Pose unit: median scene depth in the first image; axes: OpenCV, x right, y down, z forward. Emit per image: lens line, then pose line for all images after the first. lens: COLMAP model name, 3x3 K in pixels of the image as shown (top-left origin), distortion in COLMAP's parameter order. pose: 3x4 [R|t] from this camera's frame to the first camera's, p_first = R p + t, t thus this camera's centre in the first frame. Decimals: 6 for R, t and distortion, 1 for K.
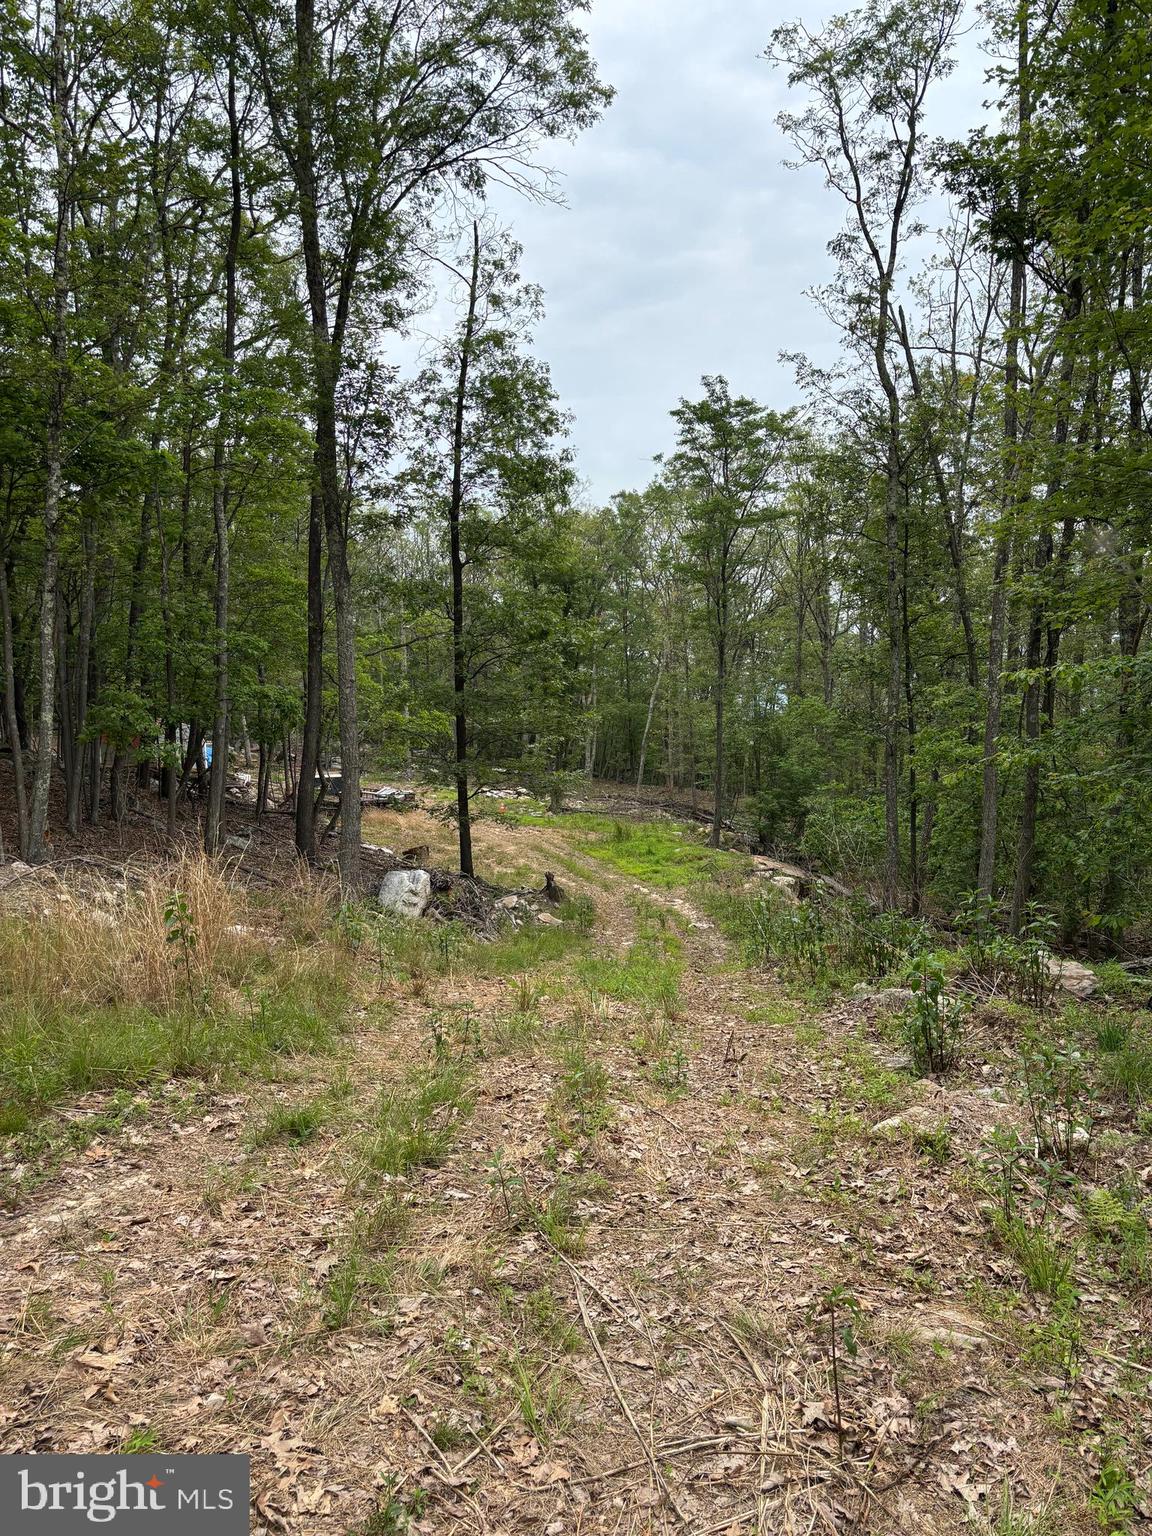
lens RADIAL K [[1163.1, 0, 576.4], [0, 1163.1, 768.0], [0, 0, 1]] dist [0.011182, 0.001399]
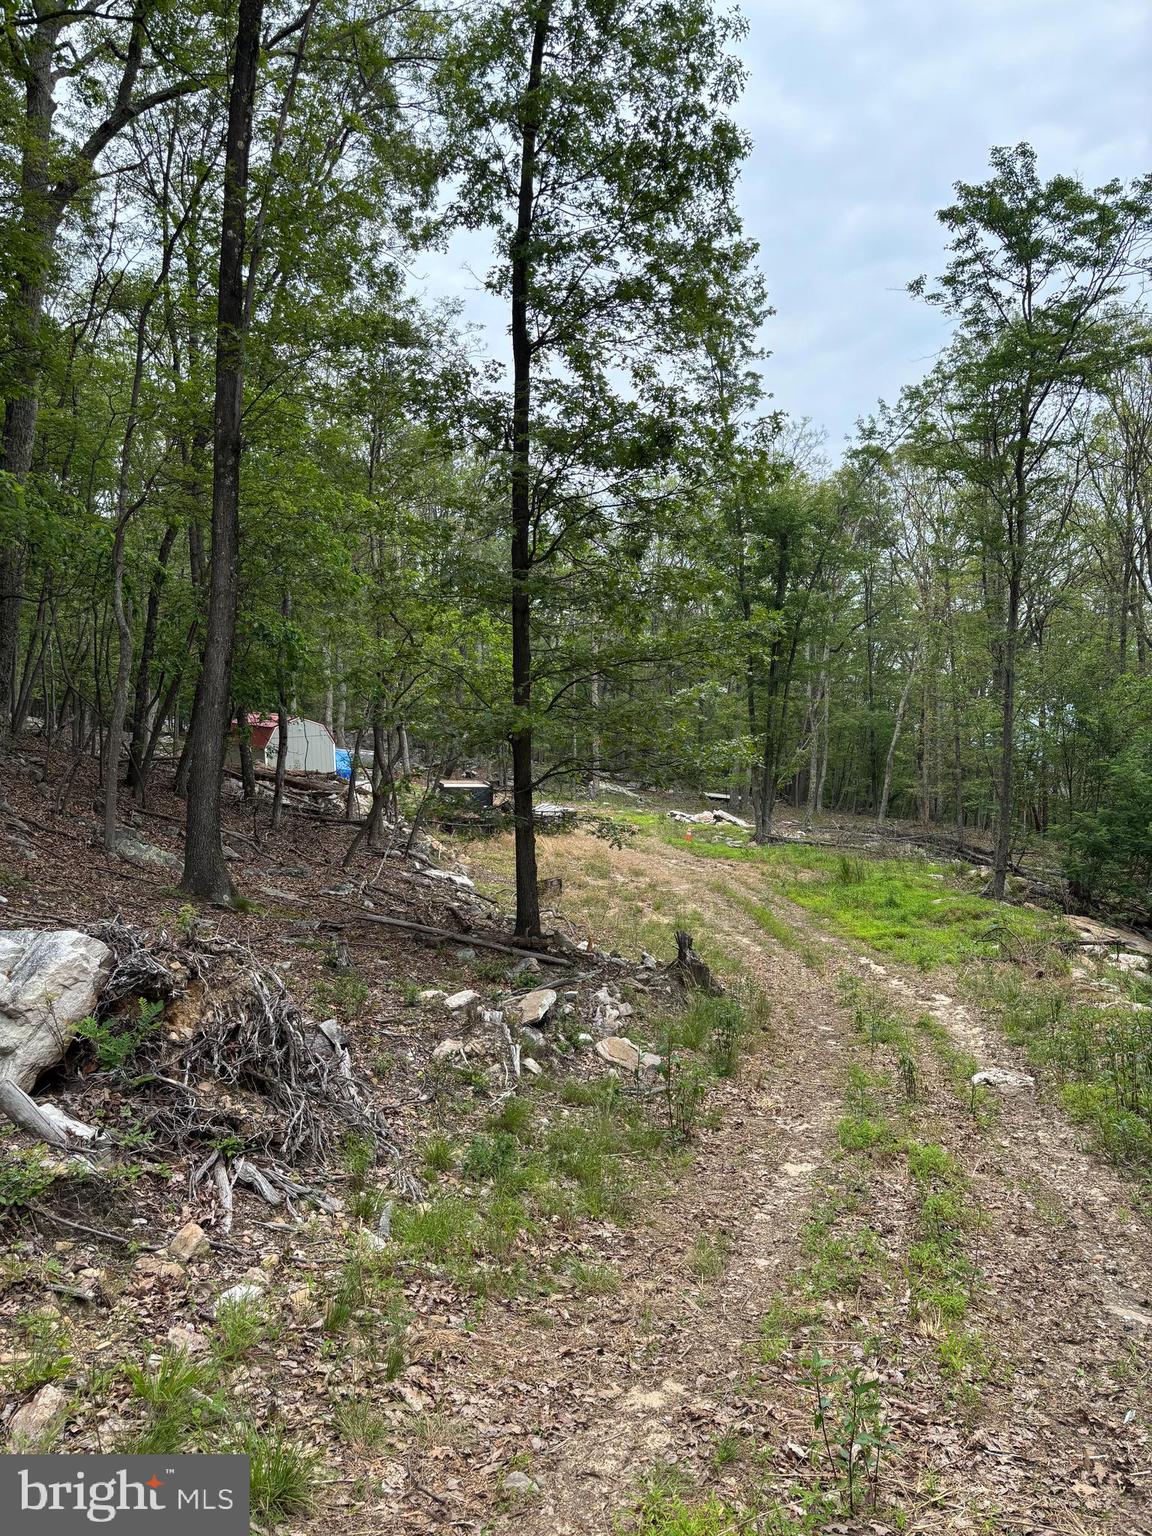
lens RADIAL K [[1163.1, 0, 575.6], [0, 1163.1, 767.9], [0, 0, 1]] dist [0.011182, 0.001399]
pose [[0.977848, 0.020404, -0.208320, 0.025609], [-0.027899, 0.999063, -0.033102, 0.025036], [0.207449, 0.038181, 0.977500, 0.343276]]
